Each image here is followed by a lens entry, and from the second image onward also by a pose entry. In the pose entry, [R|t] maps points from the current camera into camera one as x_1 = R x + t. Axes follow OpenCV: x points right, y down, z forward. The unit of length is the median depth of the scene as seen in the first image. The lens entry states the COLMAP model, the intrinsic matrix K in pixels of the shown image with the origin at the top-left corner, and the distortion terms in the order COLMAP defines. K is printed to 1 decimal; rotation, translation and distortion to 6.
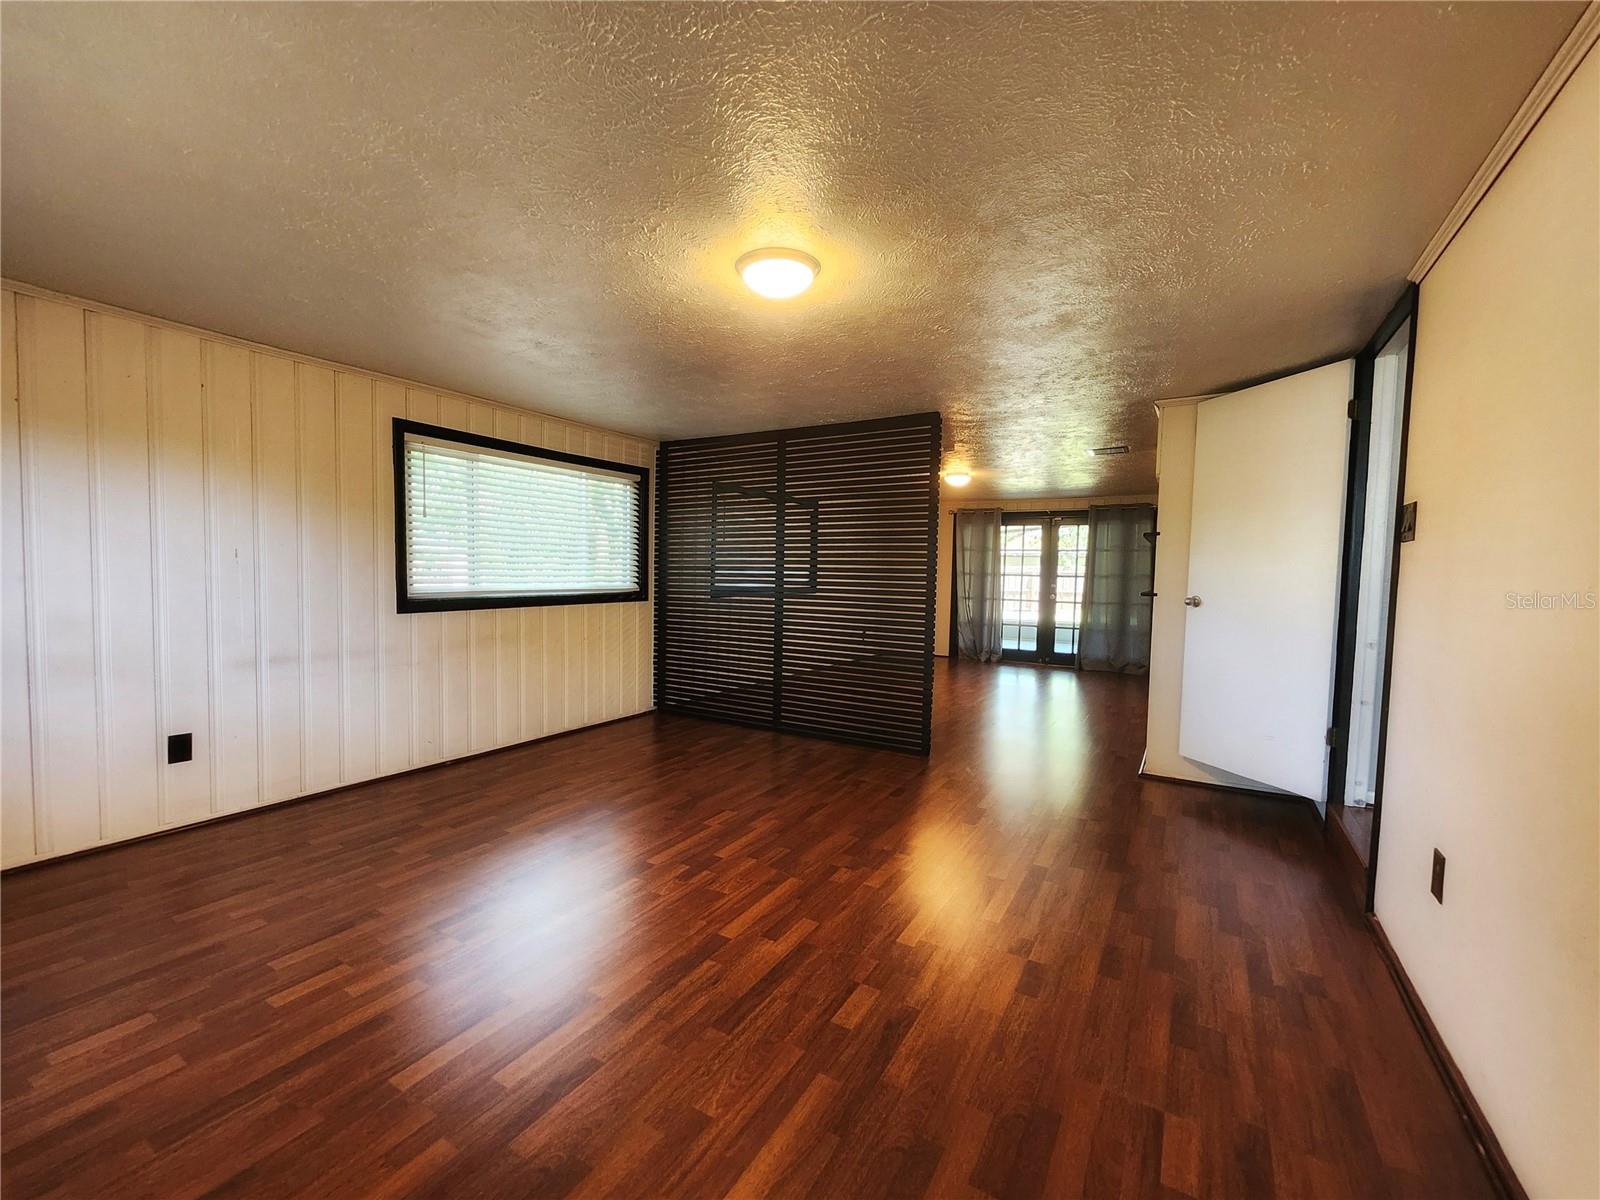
lens RADIAL K [[649.5, 0, 794.5], [0, 649.5, 606.6], [0, 0, 1]] dist [-0.007117, -0.000609]
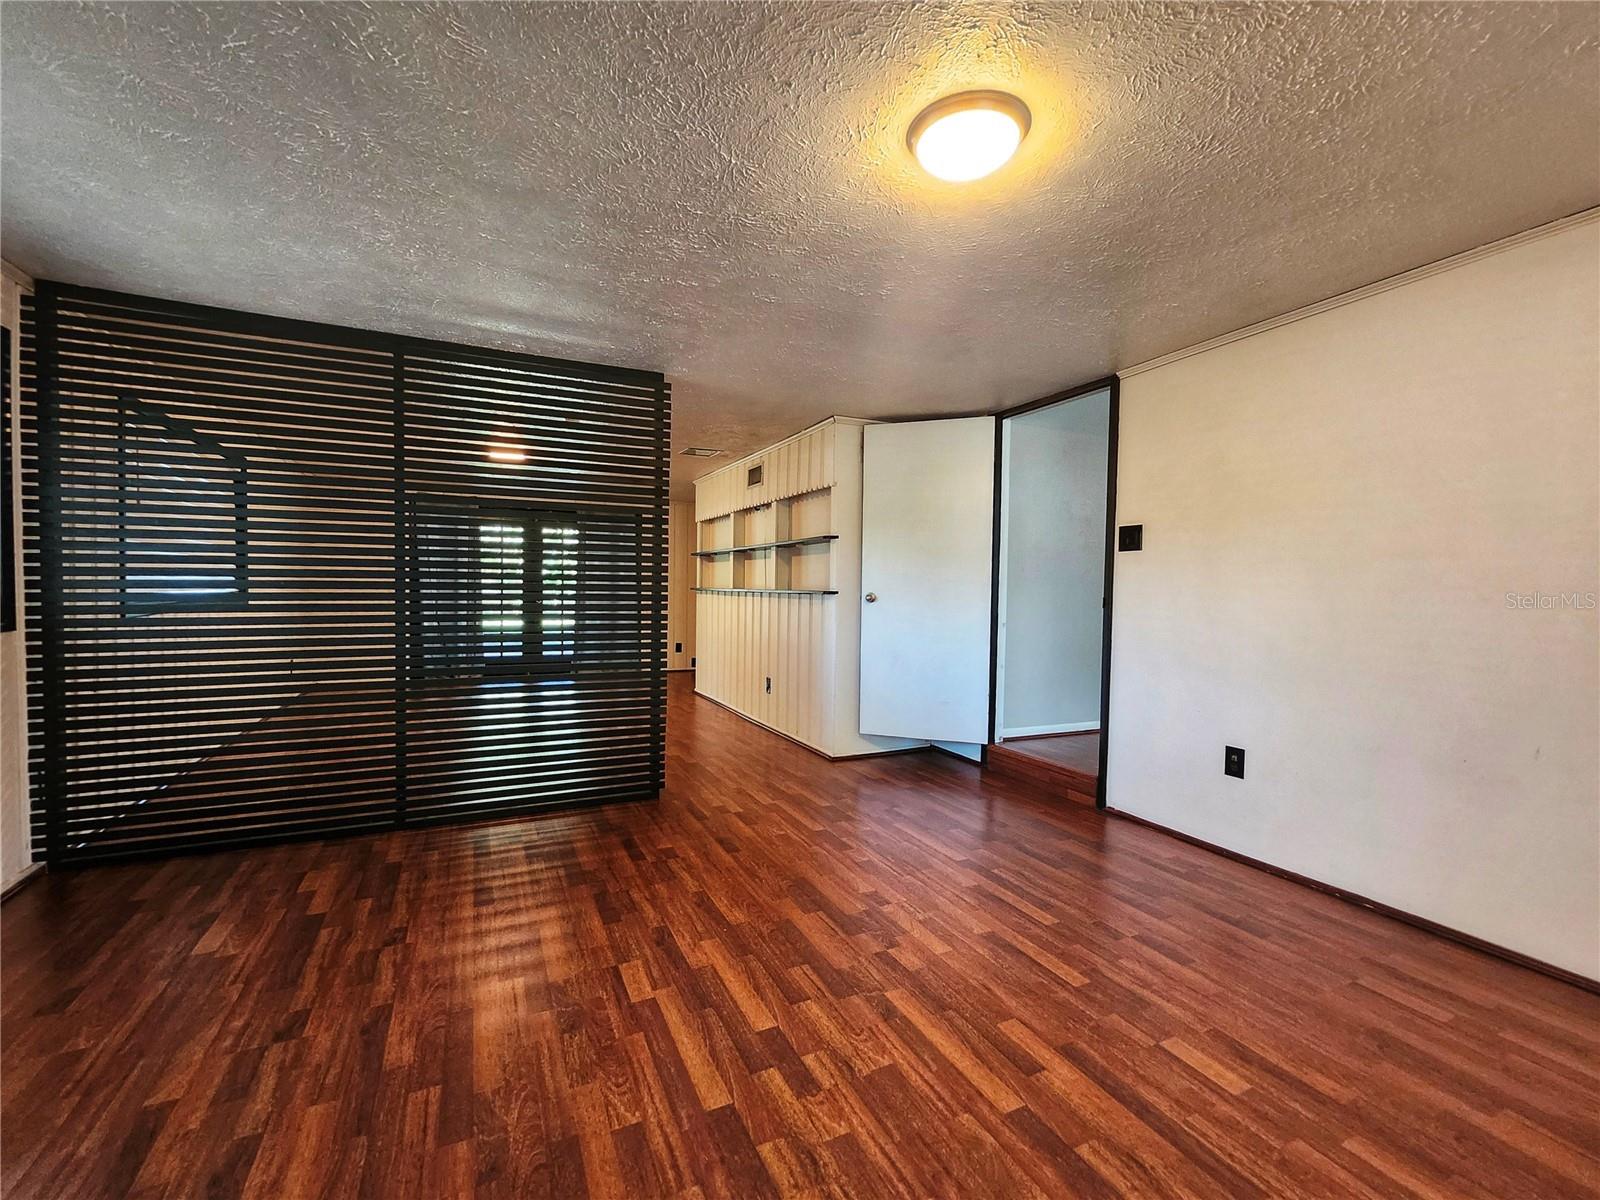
lens RADIAL K [[670.8, 0, 793.5], [0, 670.8, 607.4], [0, 0, 1]] dist [-0.000956, -0.000558]
pose [[0.560578, -0.035749, 0.827330, -0.484967], [0.039841, 0.999075, 0.016175, -0.016886], [-0.827143, 0.023895, 0.561484, 0.486073]]
